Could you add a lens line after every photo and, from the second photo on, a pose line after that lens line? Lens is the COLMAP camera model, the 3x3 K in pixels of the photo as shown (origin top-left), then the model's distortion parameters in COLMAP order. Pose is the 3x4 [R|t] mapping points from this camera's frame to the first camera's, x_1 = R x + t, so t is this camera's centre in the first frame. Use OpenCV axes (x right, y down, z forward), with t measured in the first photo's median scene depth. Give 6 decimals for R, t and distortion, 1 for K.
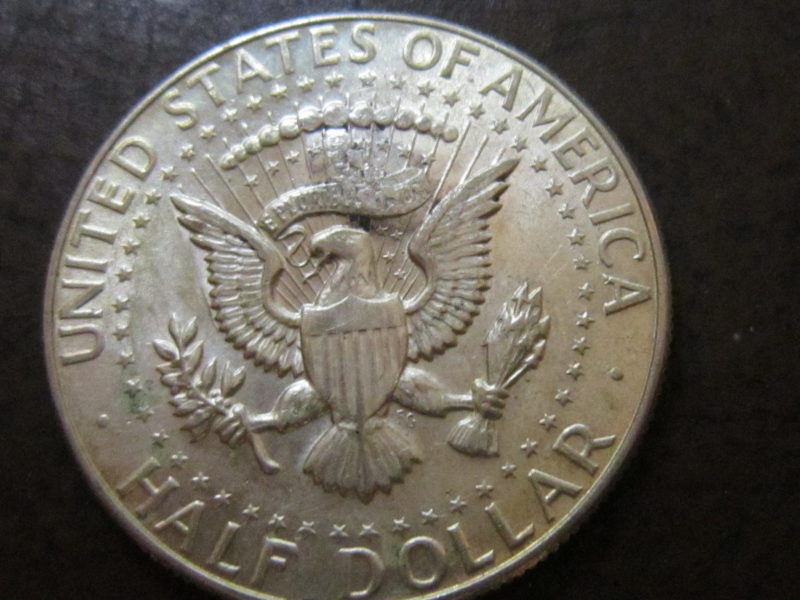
lens RADIAL K [[654.8, 0, 399.5], [0, 654.8, 300.3], [0, 0, 1]] dist [-0.014523, 0.001595]
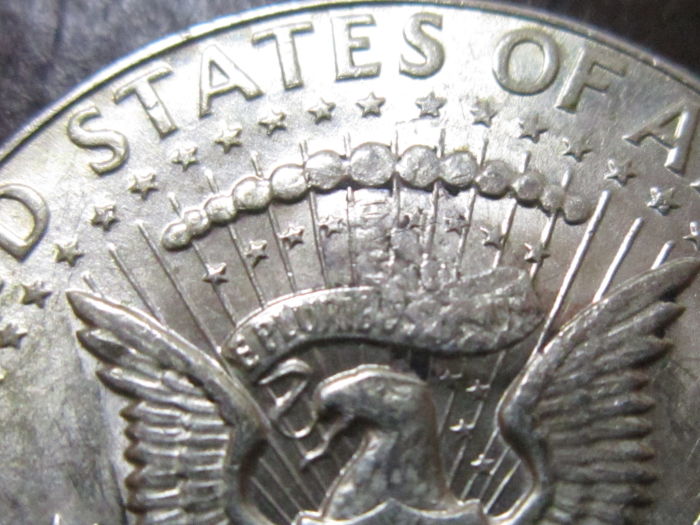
lens RADIAL K [[573.0, 0, 350.5], [0, 573.0, 262.2], [0, 0, 1]] dist [-0.014523, 0.001595]
pose [[0.981808, 0.002272, -0.189863, -0.020262], [-0.068717, 0.936401, -0.344139, -0.030302], [0.177006, 0.350925, 0.919522, 0.546115]]
